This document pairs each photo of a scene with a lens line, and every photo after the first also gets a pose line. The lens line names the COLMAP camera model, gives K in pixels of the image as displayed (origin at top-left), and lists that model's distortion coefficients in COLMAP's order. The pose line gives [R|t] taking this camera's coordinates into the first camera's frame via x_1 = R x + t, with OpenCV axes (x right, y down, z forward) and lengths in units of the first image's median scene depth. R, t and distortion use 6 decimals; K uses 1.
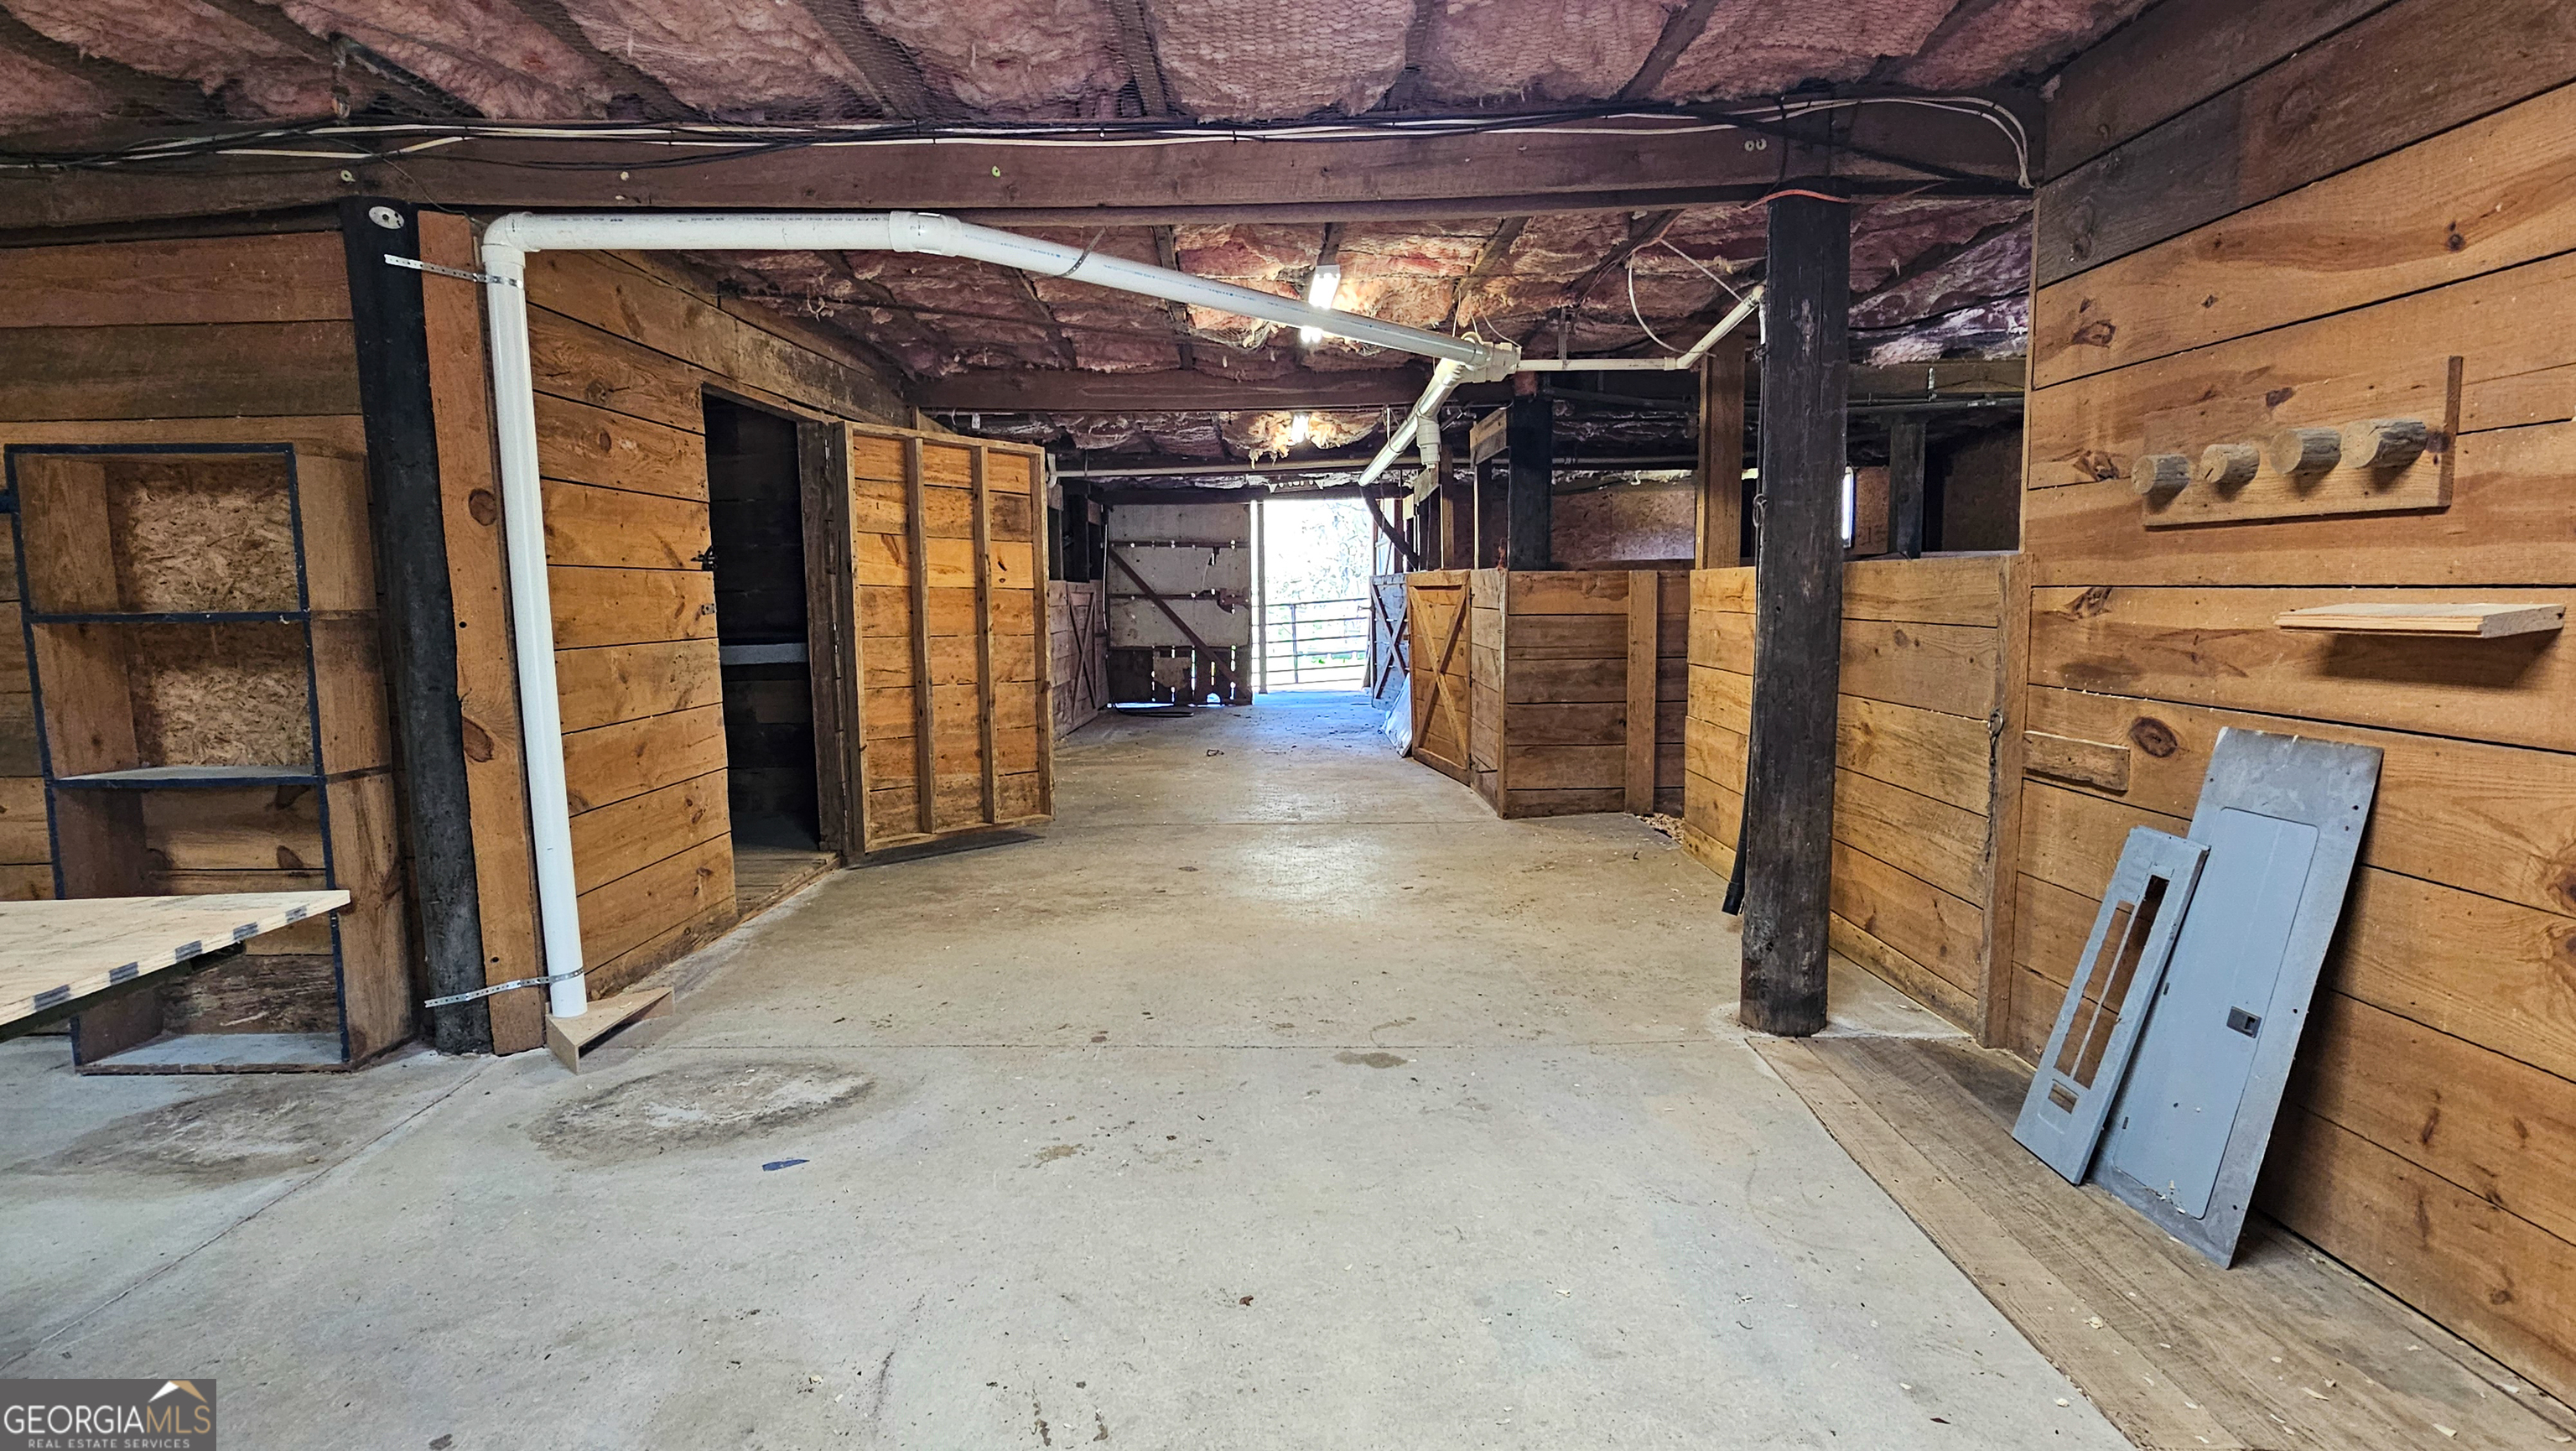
lens RADIAL K [[1266.6, 0, 1291.0], [0, 1266.6, 734.4], [0, 0, 1]] dist [-0.008294, 0.004566]
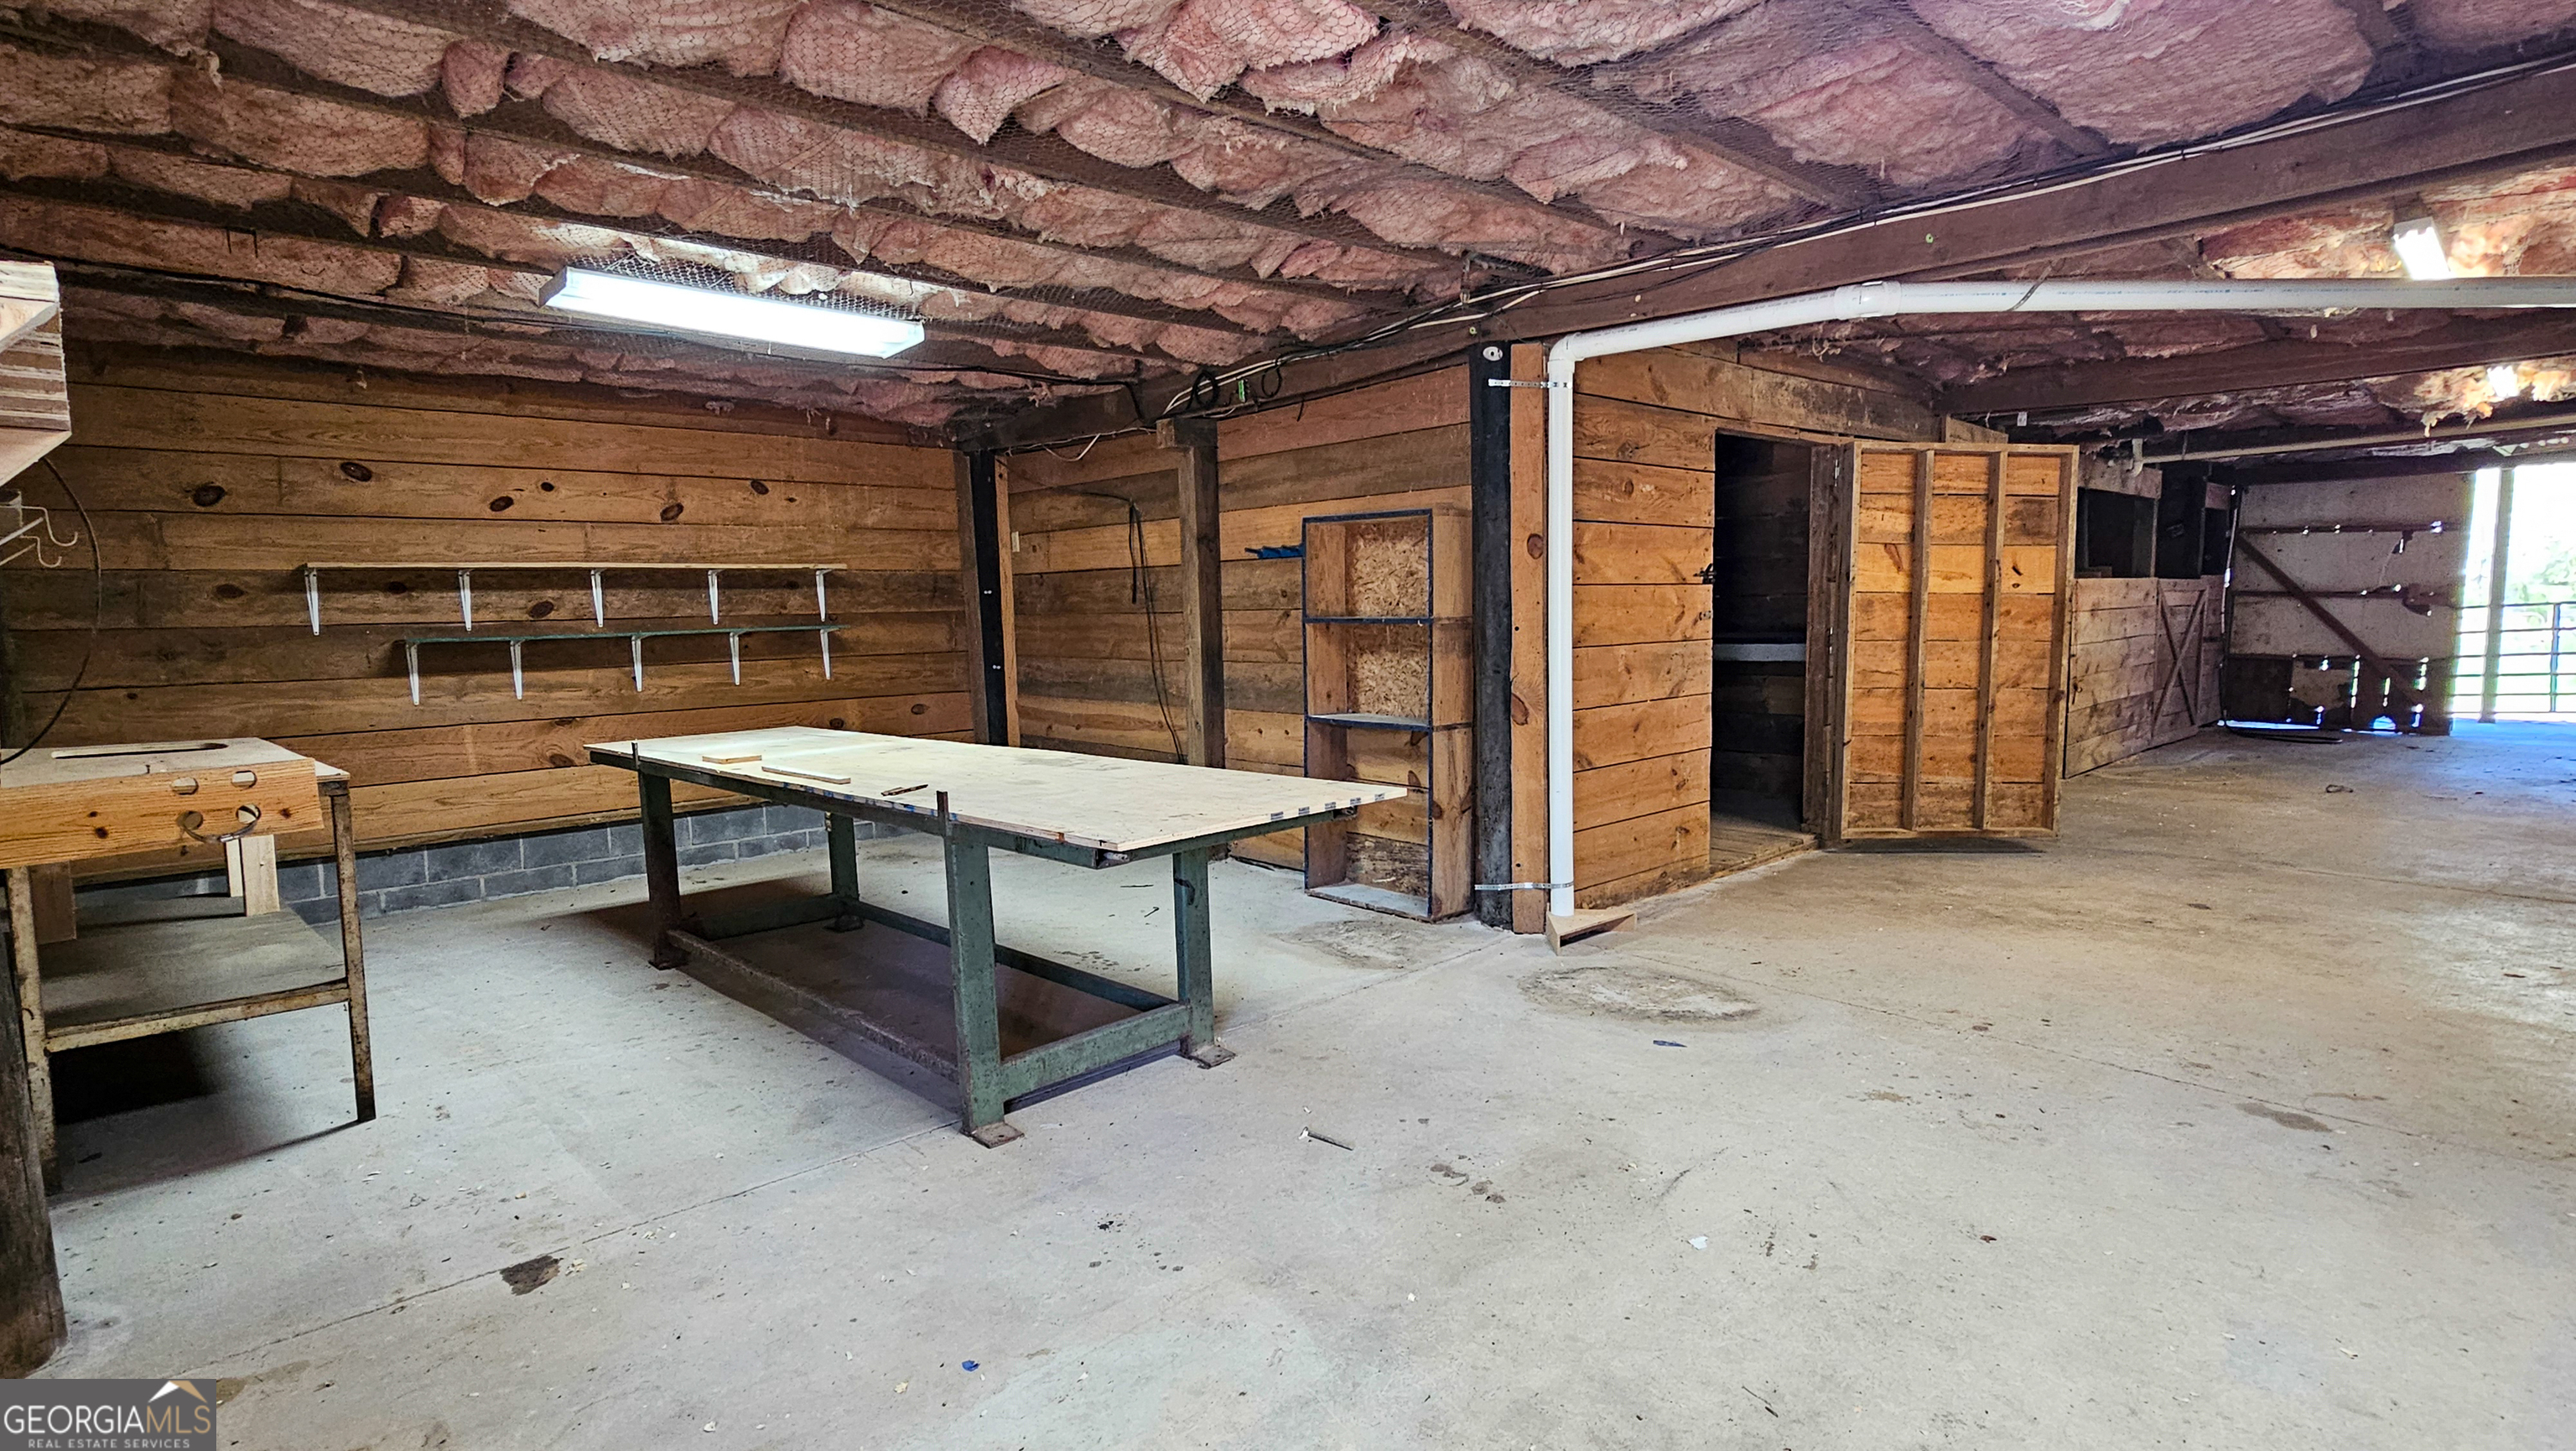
lens RADIAL K [[1266.6, 0, 1289.3], [0, 1266.6, 728.3], [0, 0, 1]] dist [-0.008294, 0.004566]
pose [[0.686628, 0.075762, -0.723051, 0.204800], [-0.075185, 0.996622, 0.033029, -0.001960], [0.723111, 0.031684, 0.690005, -0.166085]]
